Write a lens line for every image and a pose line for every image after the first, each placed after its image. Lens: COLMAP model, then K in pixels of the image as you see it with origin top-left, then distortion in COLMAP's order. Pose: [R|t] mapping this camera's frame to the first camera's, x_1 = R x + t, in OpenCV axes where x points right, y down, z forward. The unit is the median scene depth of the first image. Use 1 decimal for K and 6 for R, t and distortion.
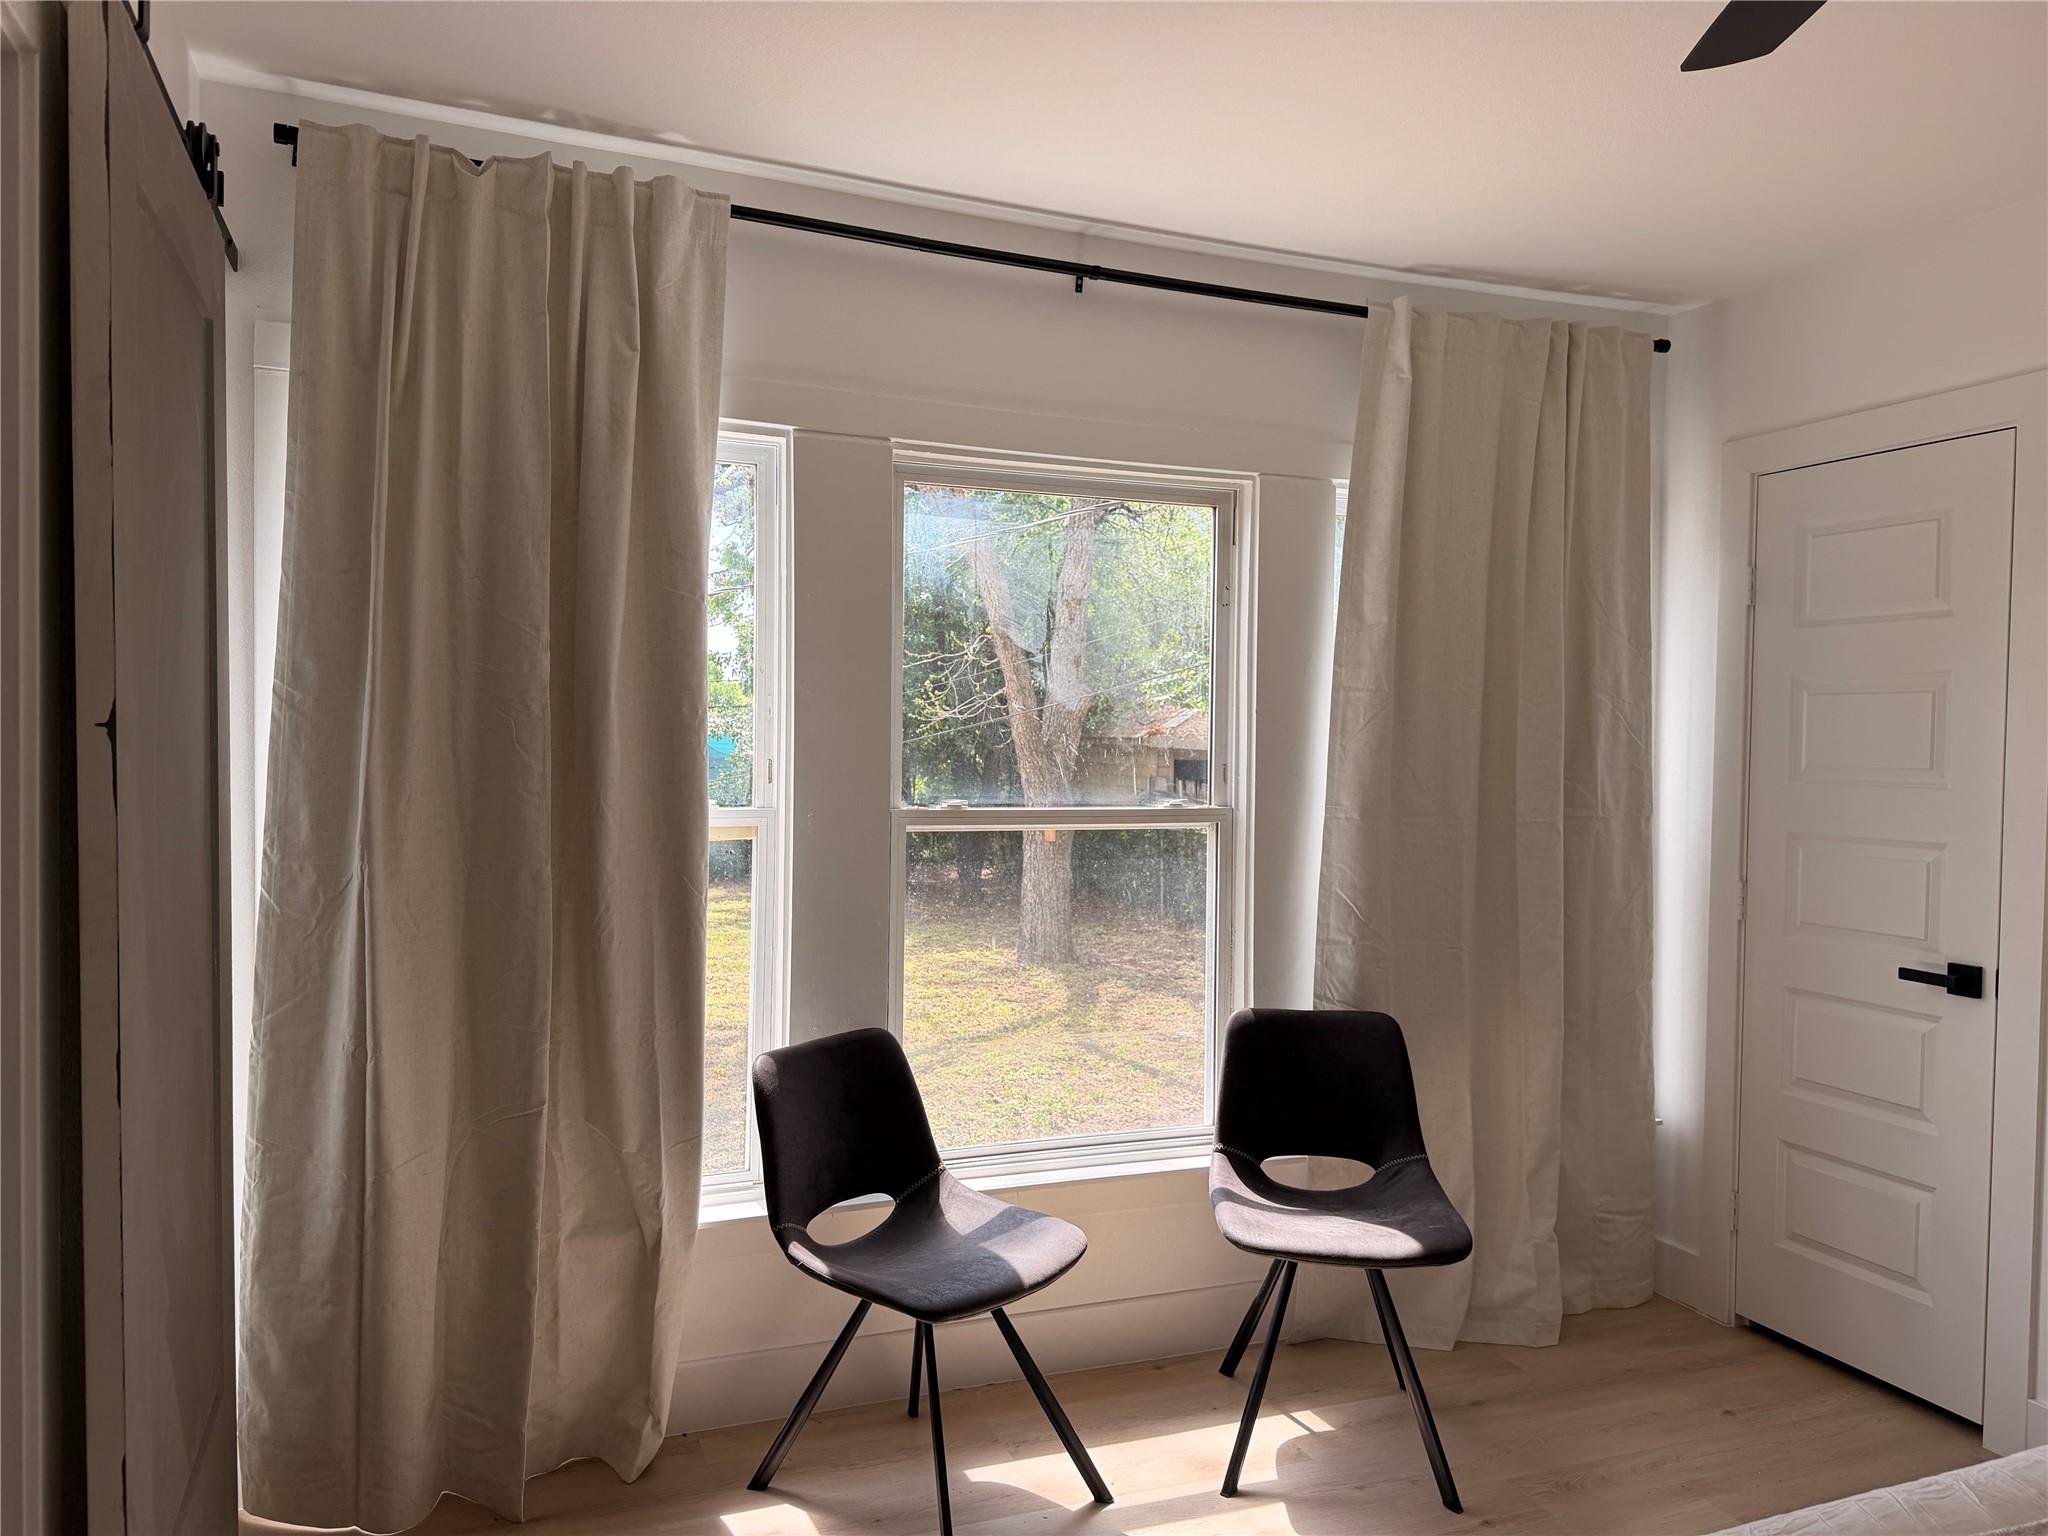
lens RADIAL K [[1432.7, 0, 1024.0], [0, 1432.7, 768.0], [0, 0, 1]] dist [0.086825, 0.000325]
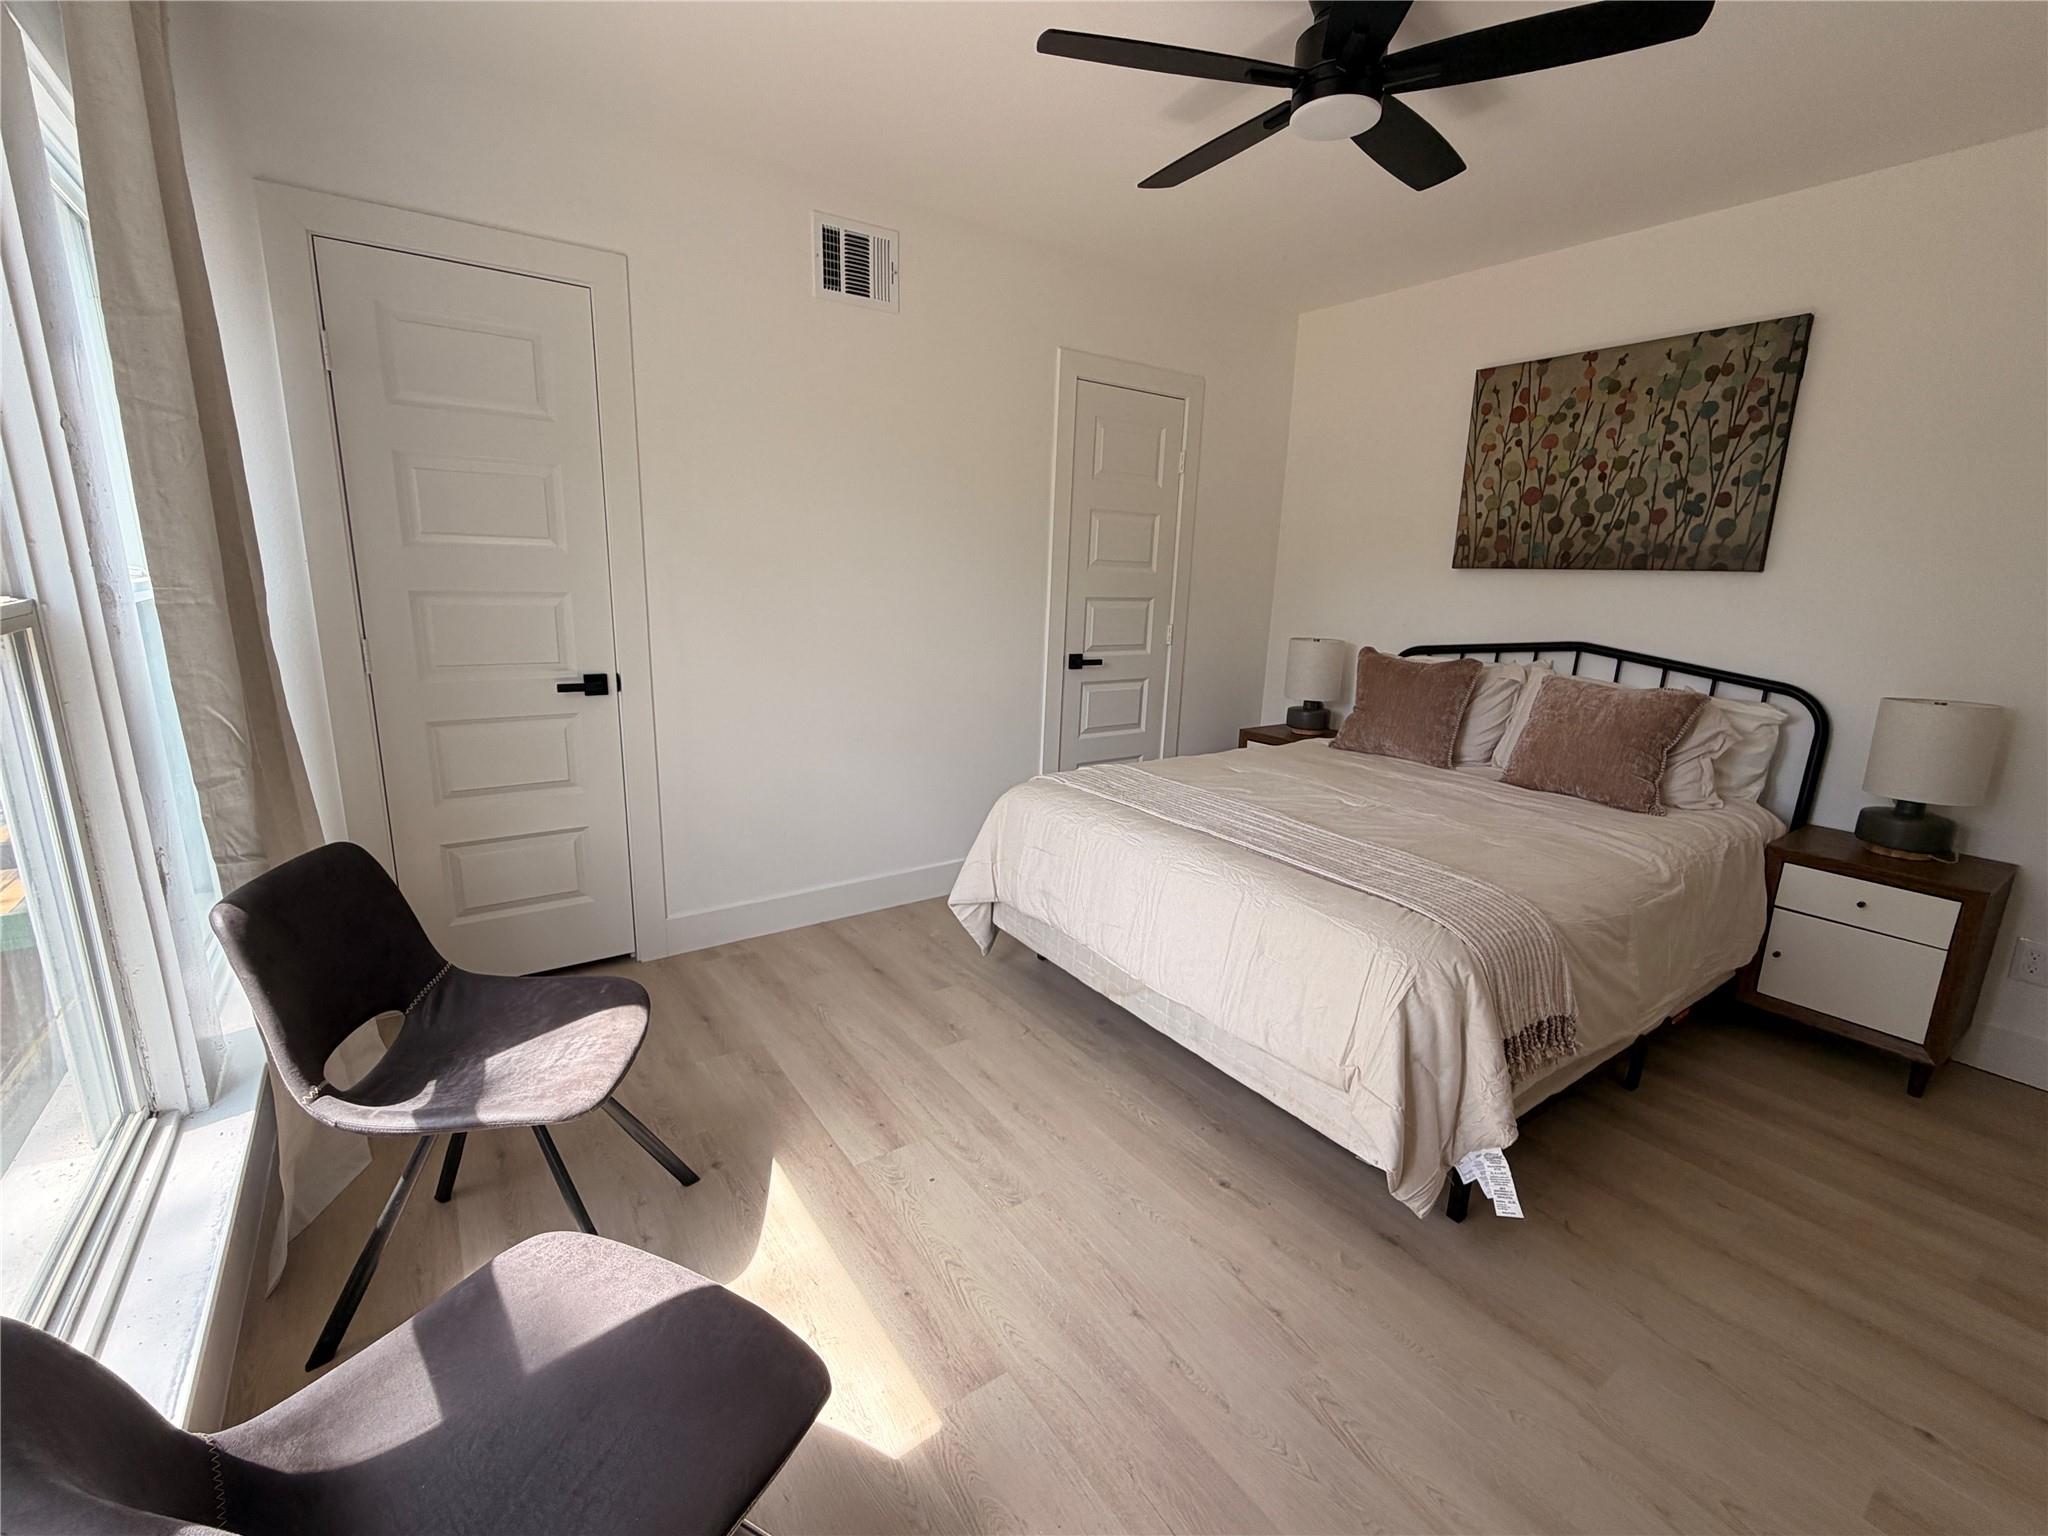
lens RADIAL K [[876.3, 0, 1024.0], [0, 876.3, 768.0], [0, 0, 1]] dist [-0.002811, 0.000060]
pose [[-0.219951, -0.239255, 0.945716, -0.303184], [-0.001293, 0.969528, 0.244978, 0.008195], [-0.975510, 0.052660, -0.213558, 0.751202]]
